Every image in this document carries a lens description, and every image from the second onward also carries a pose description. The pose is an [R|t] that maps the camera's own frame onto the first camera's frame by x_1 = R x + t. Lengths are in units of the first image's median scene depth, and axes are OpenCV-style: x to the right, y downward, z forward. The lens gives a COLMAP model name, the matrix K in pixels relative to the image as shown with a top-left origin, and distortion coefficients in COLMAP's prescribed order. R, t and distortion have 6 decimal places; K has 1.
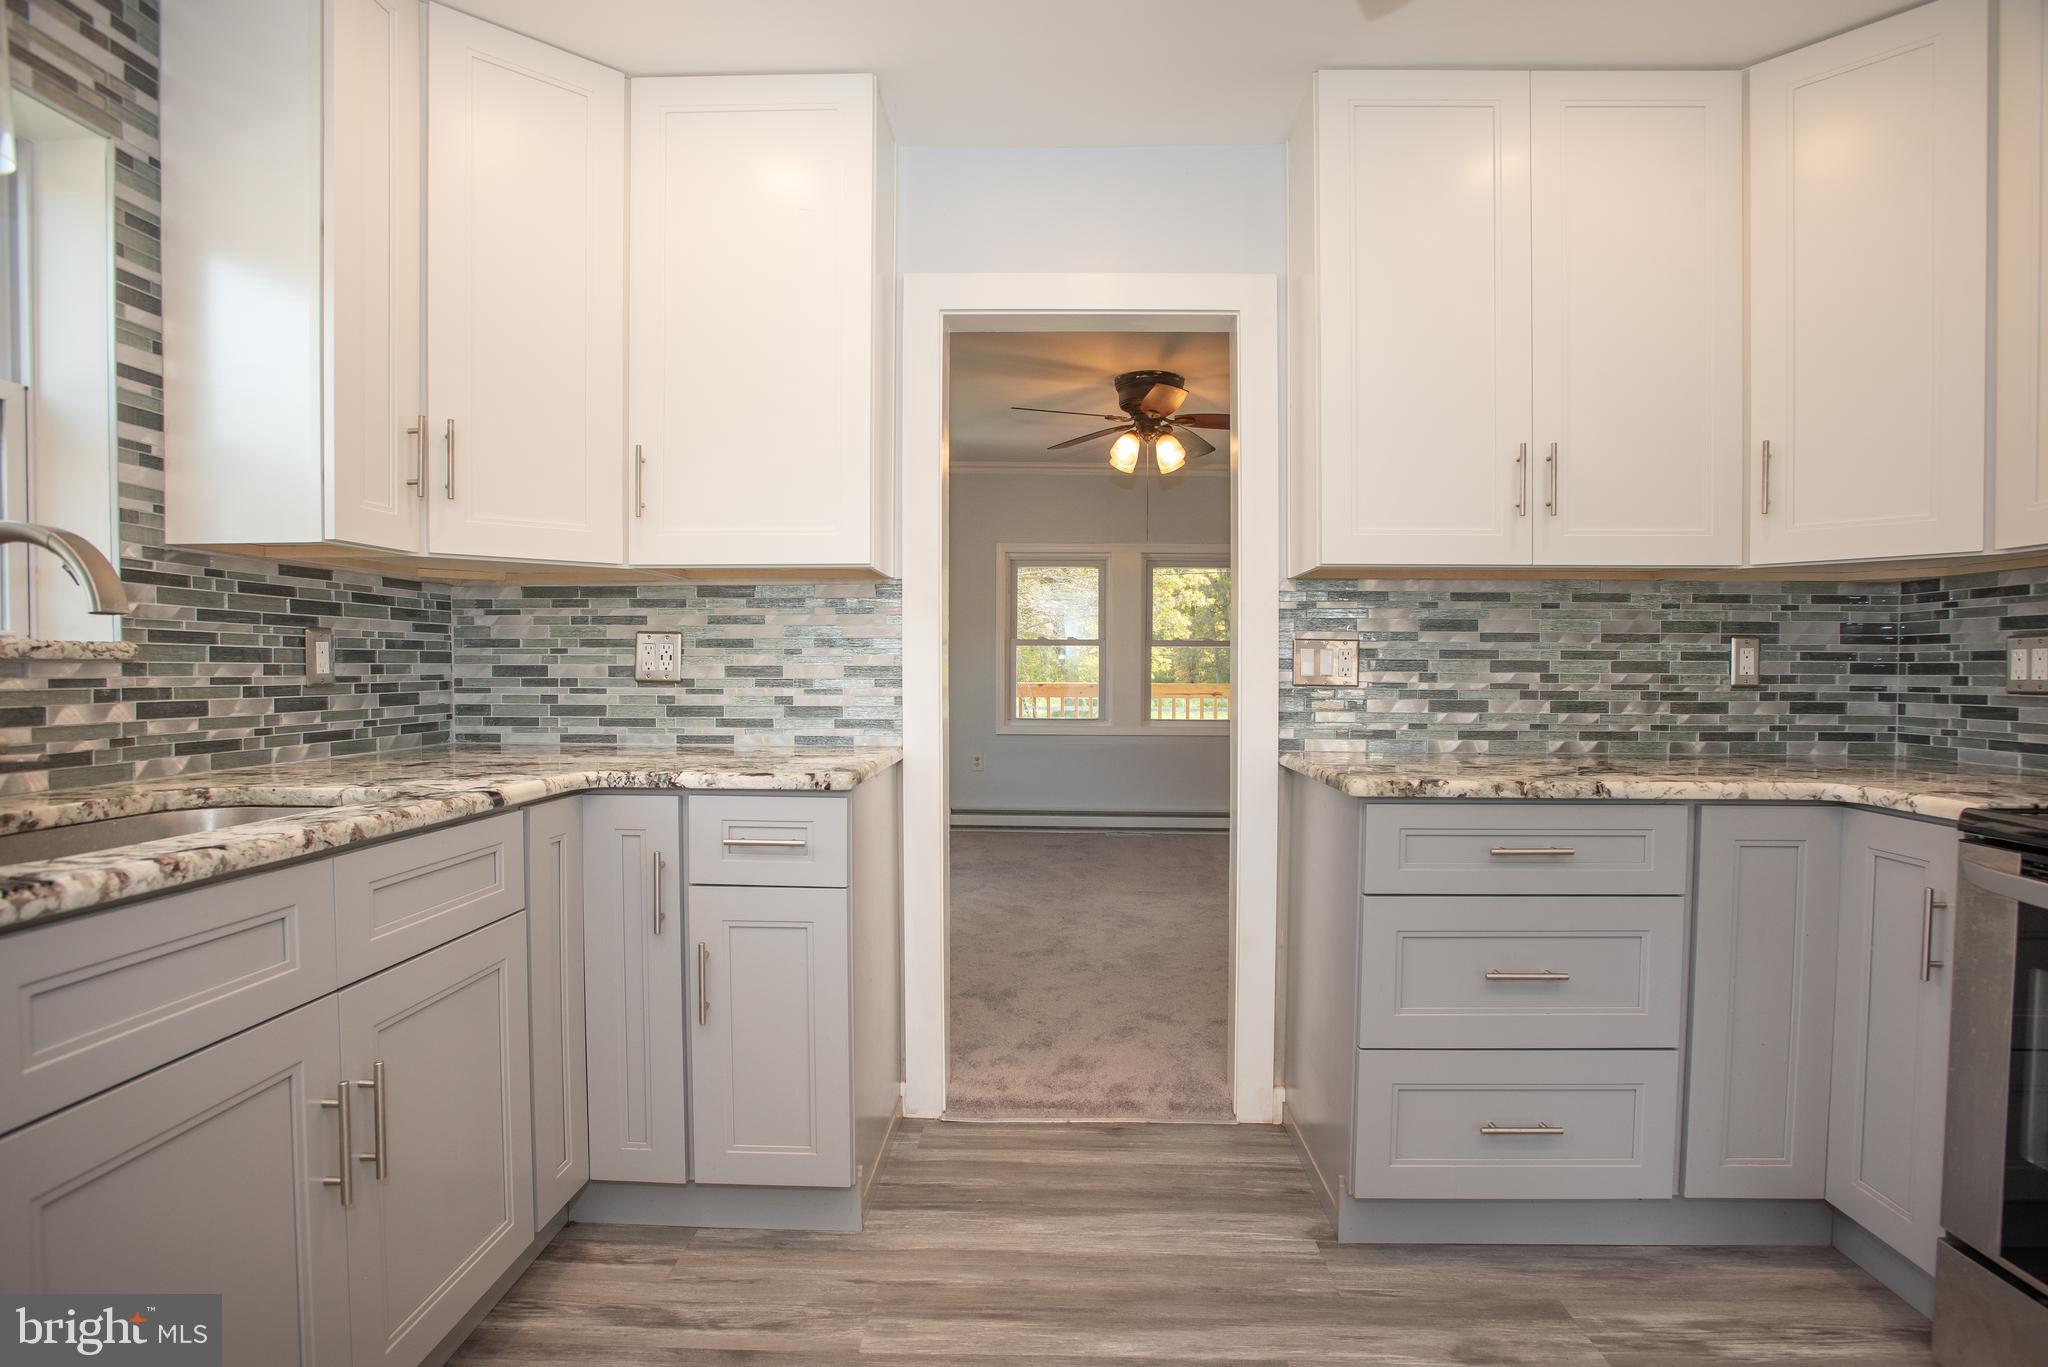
lens RADIAL K [[1025.4, 0, 1034.2], [0, 1025.4, 693.1], [0, 0, 1]] dist [-0.071899, 0.031901]
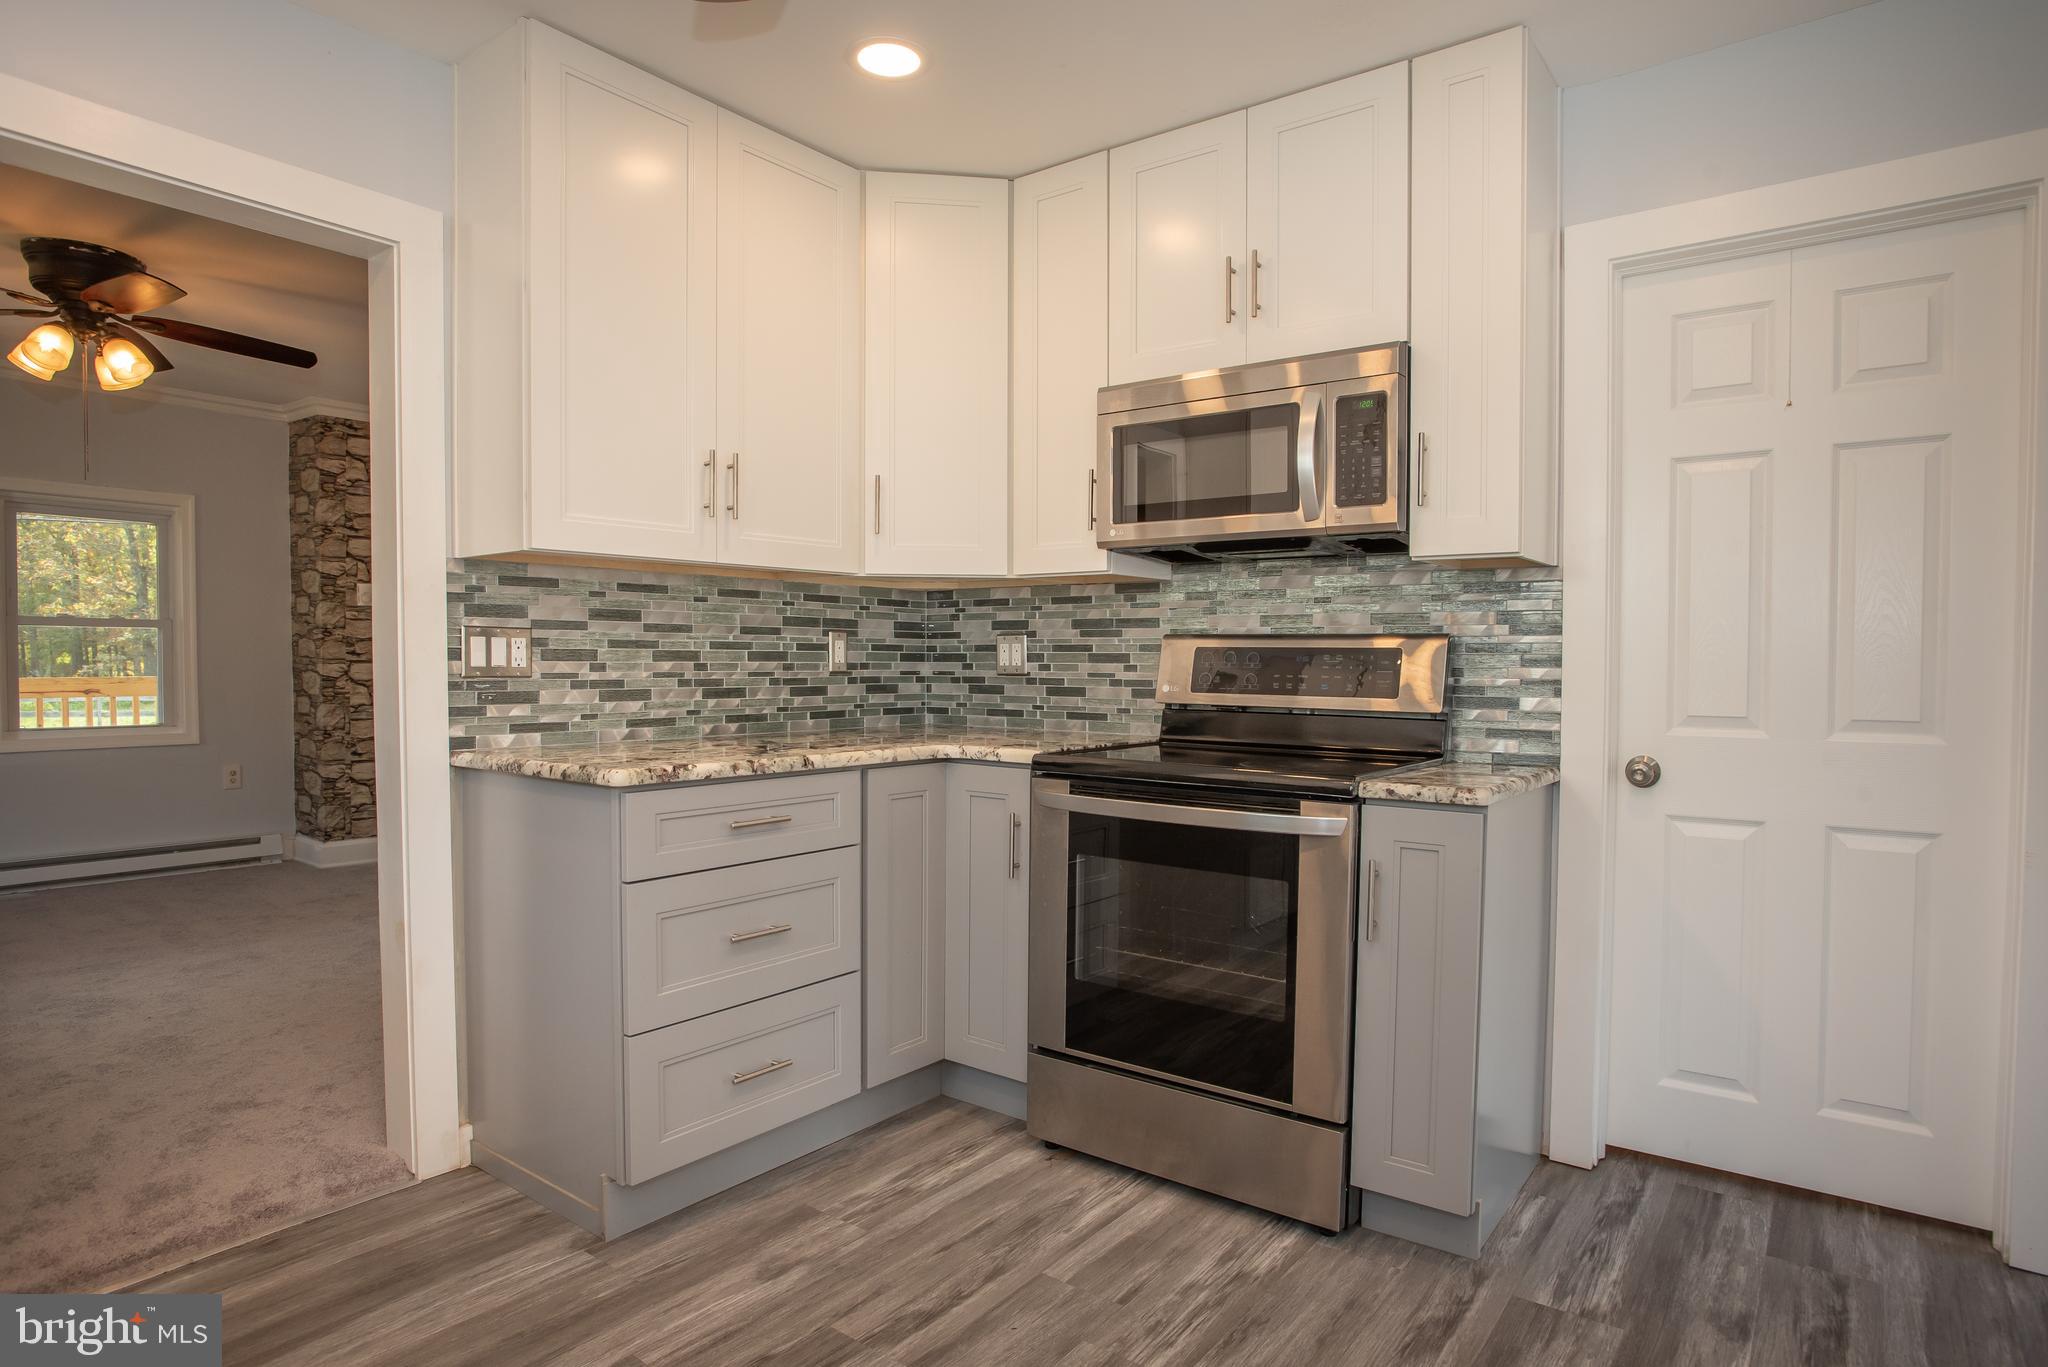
lens RADIAL K [[1121.5, 0, 1026.5], [0, 1121.5, 696.4], [0, 0, 1]] dist [-0.063861, 0.033193]
pose [[0.582724, -0.028103, 0.812184, -0.278143], [0.017759, 0.999604, 0.021847, -0.003582], [-0.812476, 0.001693, 0.582992, 0.028587]]
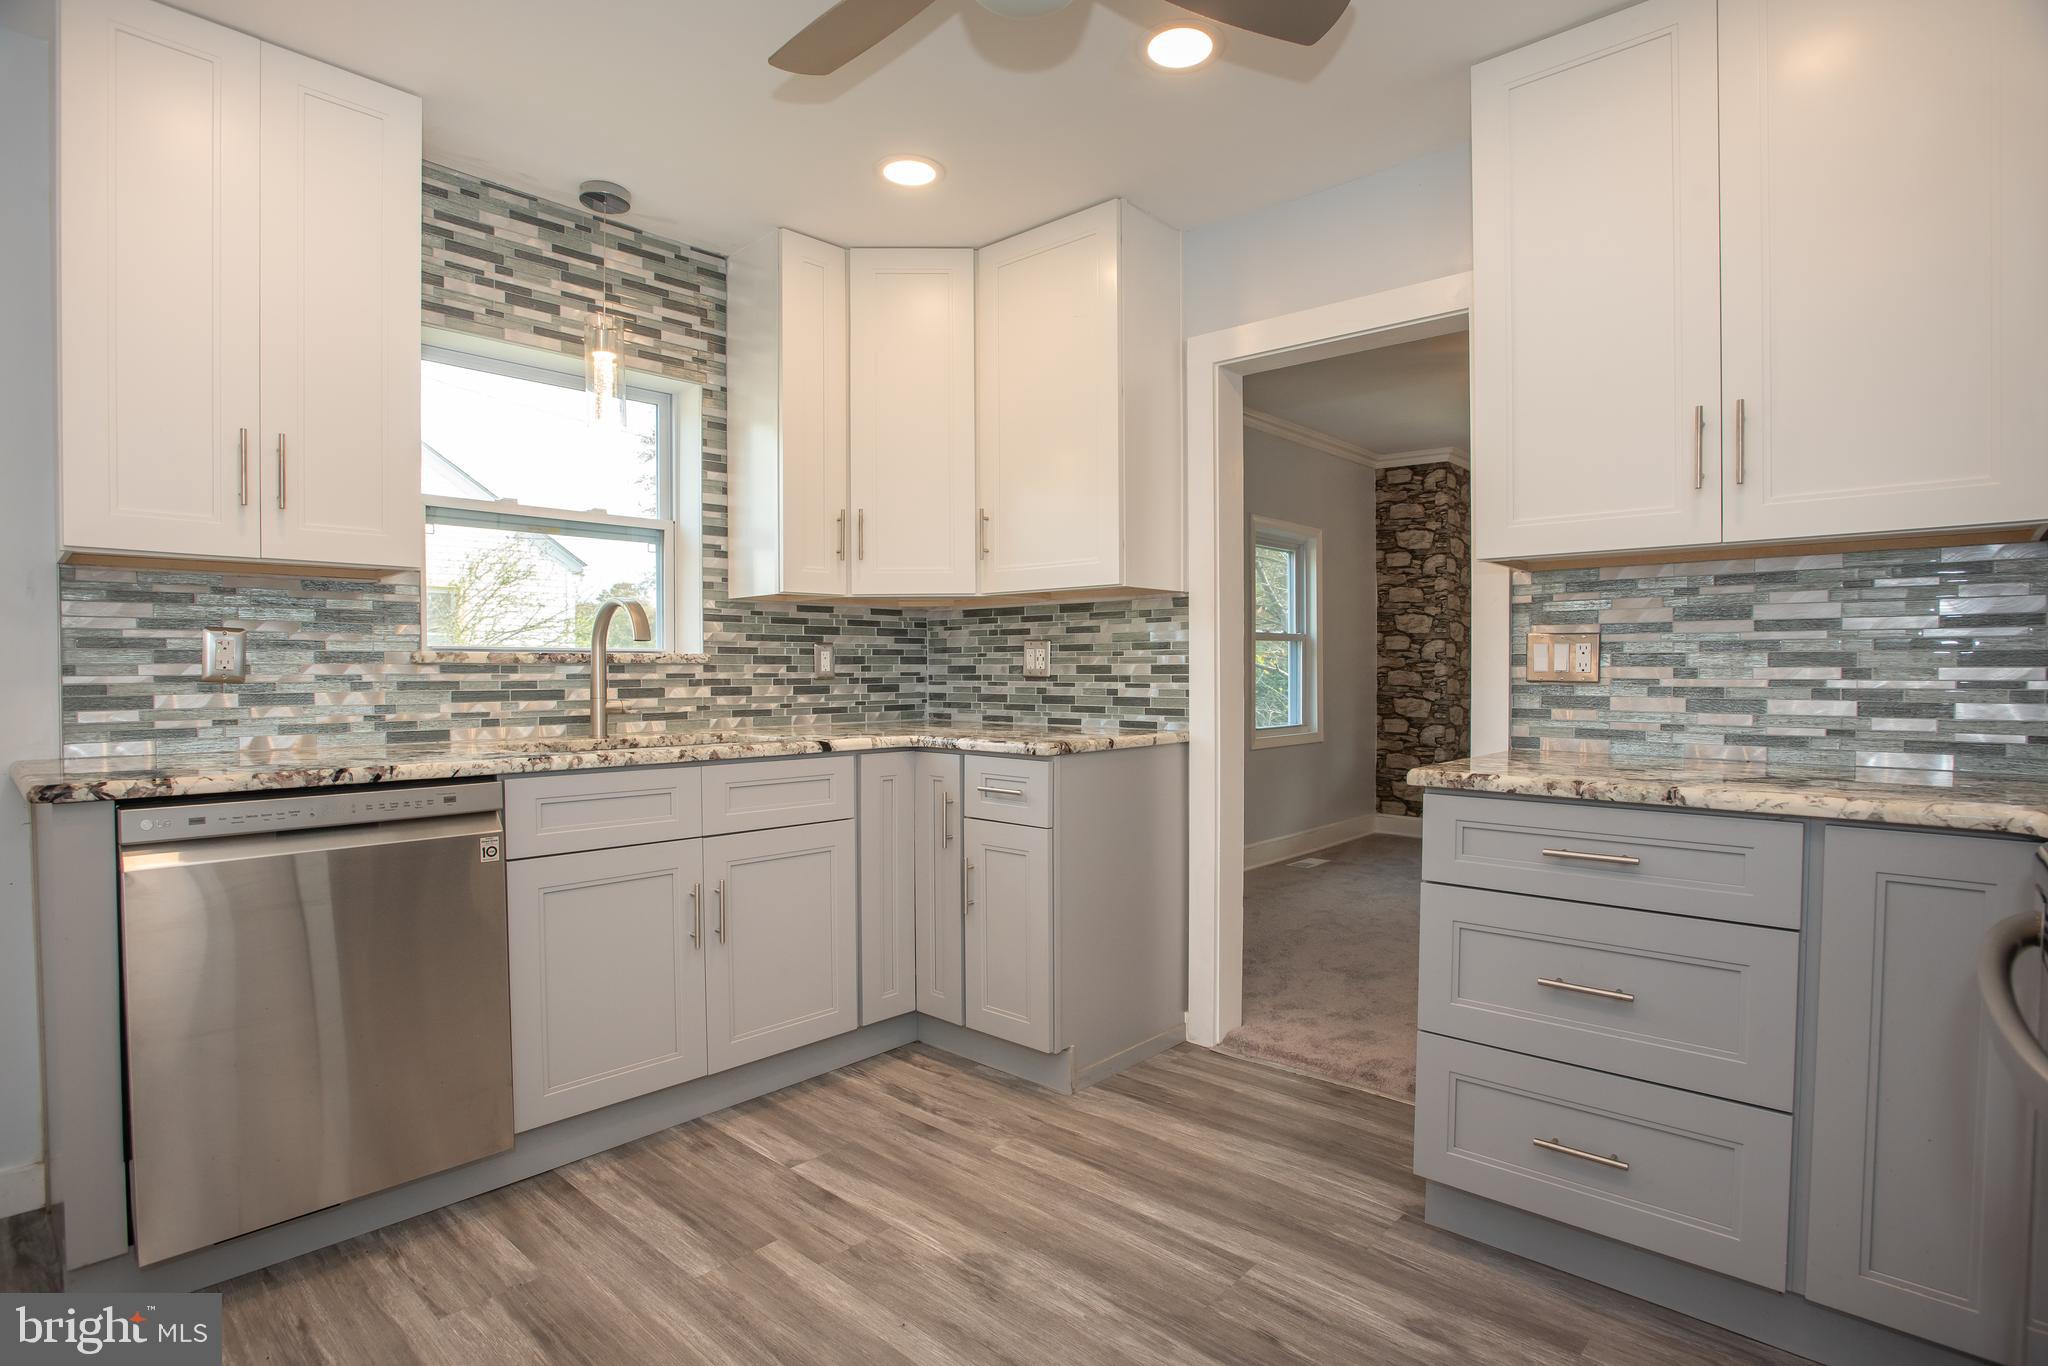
lens RADIAL K [[1025.4, 0, 1034.2], [0, 1025.4, 692.6], [0, 0, 1]] dist [-0.071899, 0.031901]
pose [[0.761980, 0.010036, -0.647523, 0.575799], [-0.011428, 0.999933, 0.002050, 0.007307], [0.647500, 0.005838, 0.762043, -0.038305]]
